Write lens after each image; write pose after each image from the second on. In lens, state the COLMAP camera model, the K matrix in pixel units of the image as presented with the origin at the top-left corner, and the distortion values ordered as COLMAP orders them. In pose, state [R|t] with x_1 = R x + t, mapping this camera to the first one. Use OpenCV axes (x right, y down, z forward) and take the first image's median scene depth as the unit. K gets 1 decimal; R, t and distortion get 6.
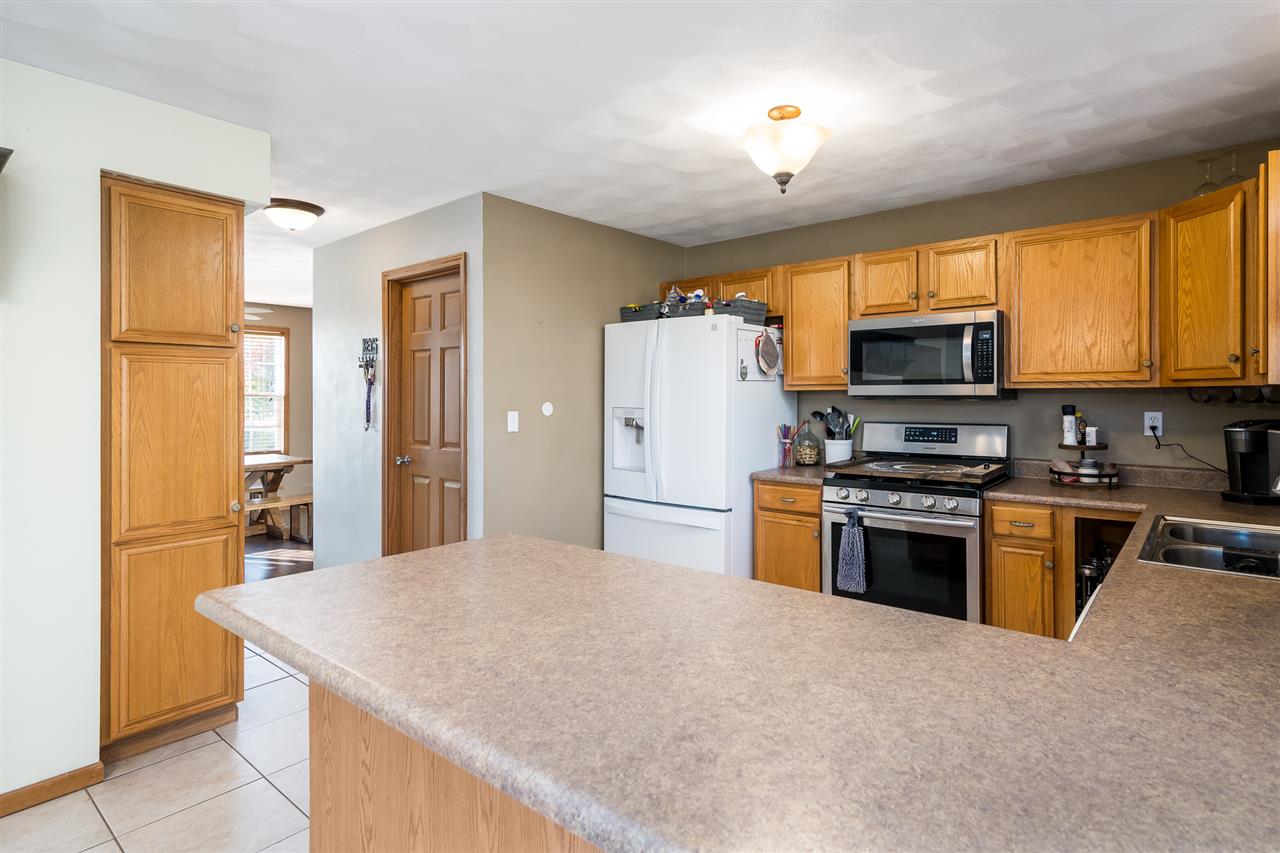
lens RADIAL K [[658.2, 0, 653.9], [0, 658.2, 403.7], [0, 0, 1]] dist [0.000401, 0.000350]
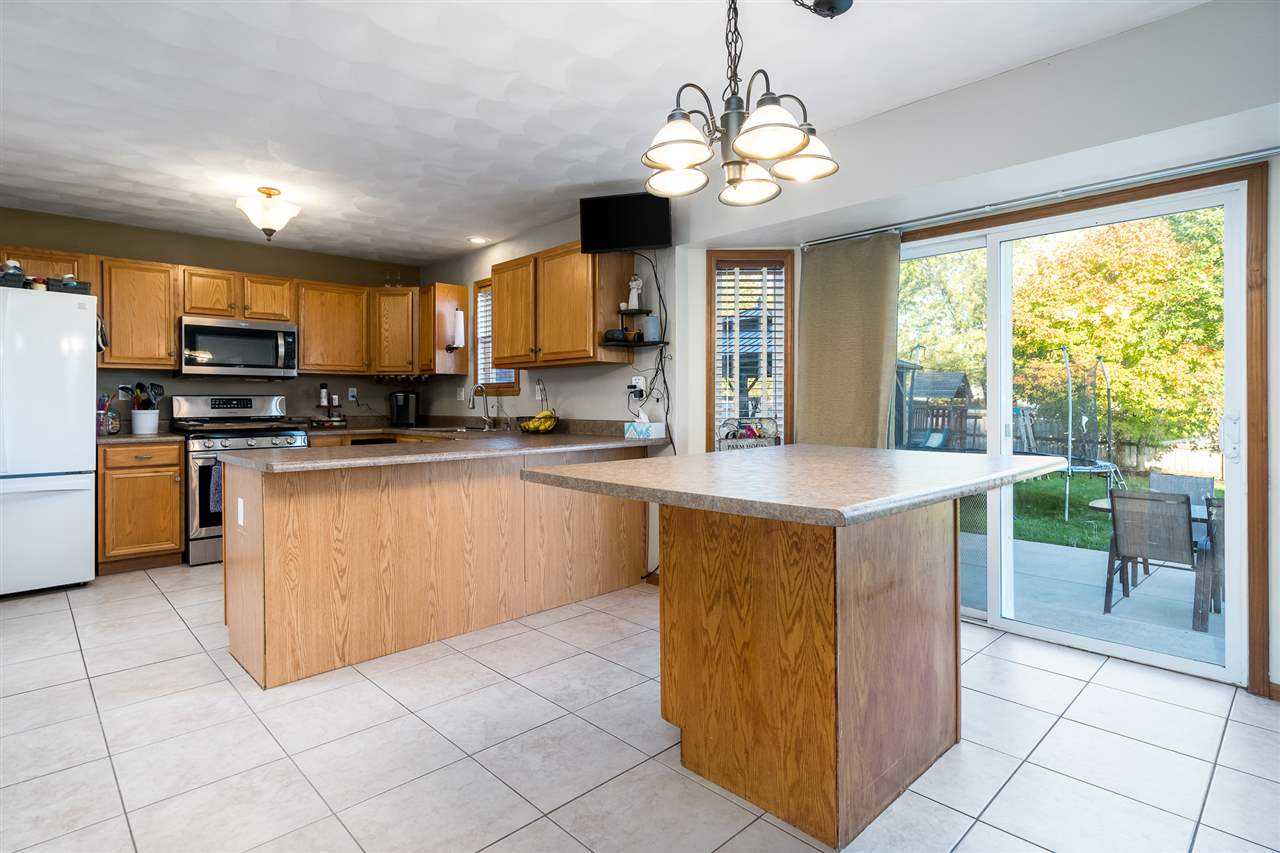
lens RADIAL K [[658.2, 0, 653.9], [0, 658.2, 403.7], [0, 0, 1]] dist [0.000401, 0.000350]
pose [[0.097178, -0.000882, 0.995267, -1.067252], [0.014239, 0.999899, -0.000504, 0.071791], [-0.995165, 0.014220, 0.097181, -0.062182]]
